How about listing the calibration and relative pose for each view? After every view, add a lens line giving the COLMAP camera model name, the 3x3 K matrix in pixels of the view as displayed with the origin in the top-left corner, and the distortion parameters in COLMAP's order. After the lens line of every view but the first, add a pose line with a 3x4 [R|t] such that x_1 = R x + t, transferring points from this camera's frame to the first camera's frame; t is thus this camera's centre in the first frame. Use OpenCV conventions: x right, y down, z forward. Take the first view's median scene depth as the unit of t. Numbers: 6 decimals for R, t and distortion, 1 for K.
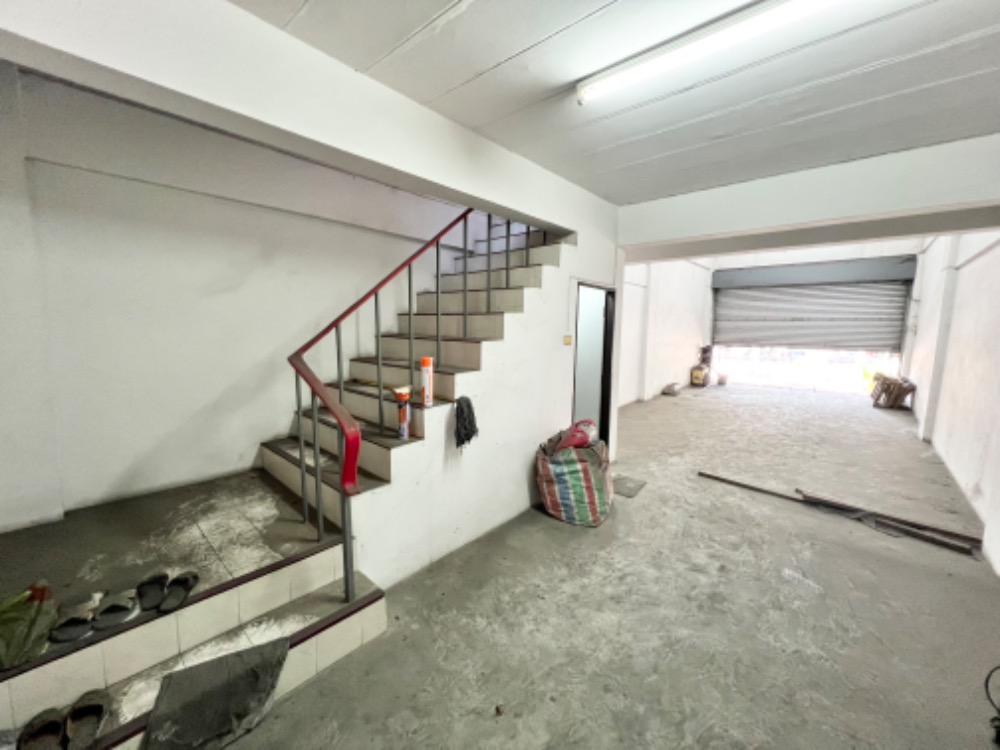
lens RADIAL K [[403.1, 0, 498.3], [0, 403.1, 371.7], [0, 0, 1]] dist [-0.003259, 0.000580]
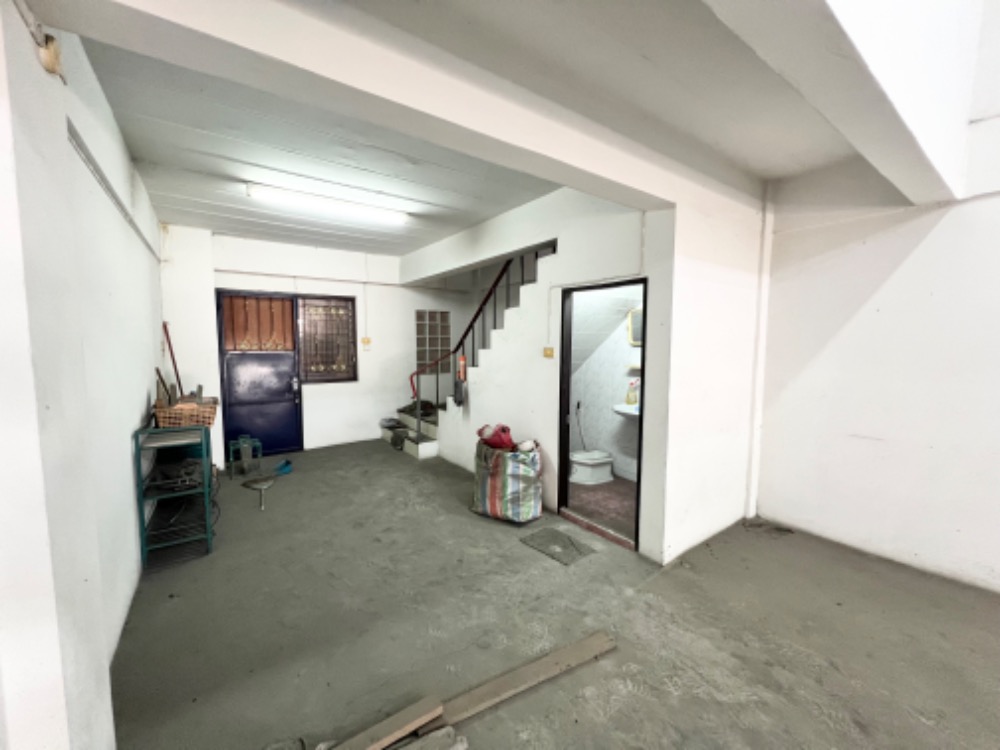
lens RADIAL K [[403.1, 0, 498.7], [0, 403.1, 374.6], [0, 0, 1]] dist [-0.003259, 0.000580]
pose [[-0.225183, 0.067777, -0.971956, 1.520087], [-0.114750, 0.988790, 0.095536, -0.140737], [0.967536, 0.133045, -0.214881, 1.459391]]
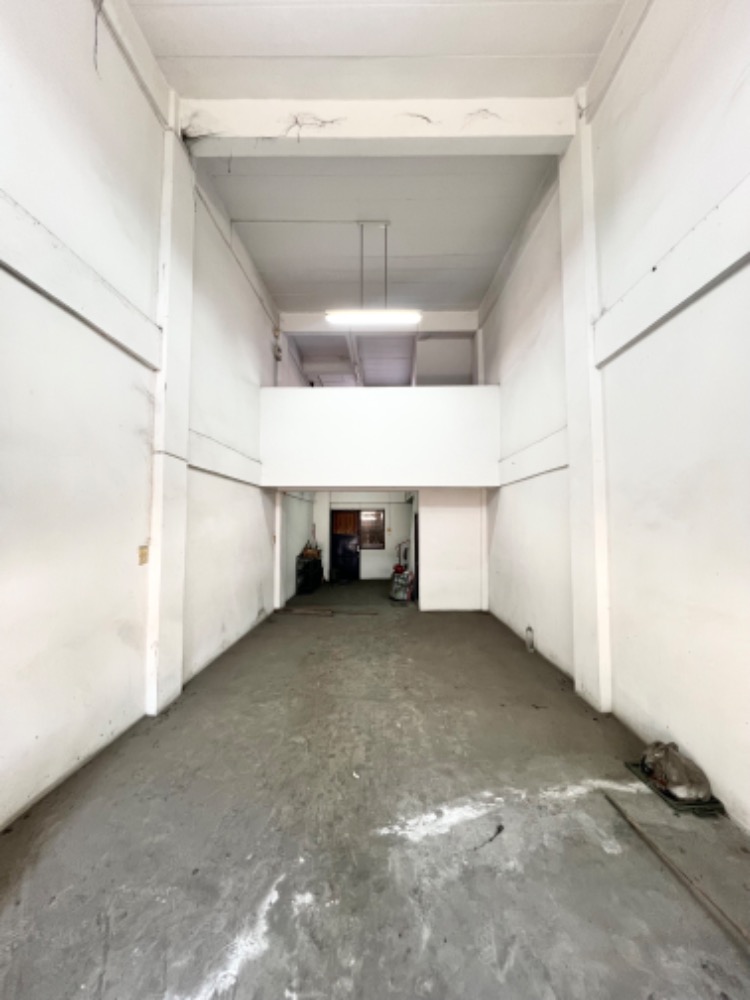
lens RADIAL K [[403.1, 0, 375.6], [0, 403.1, 500.5], [0, 0, 1]] dist [-0.003259, 0.000580]
pose [[-0.746218, -0.038797, -0.664571, 2.917005], [-0.079914, 0.996302, 0.031569, -0.555943], [0.660888, 0.076665, -0.746558, 3.931044]]
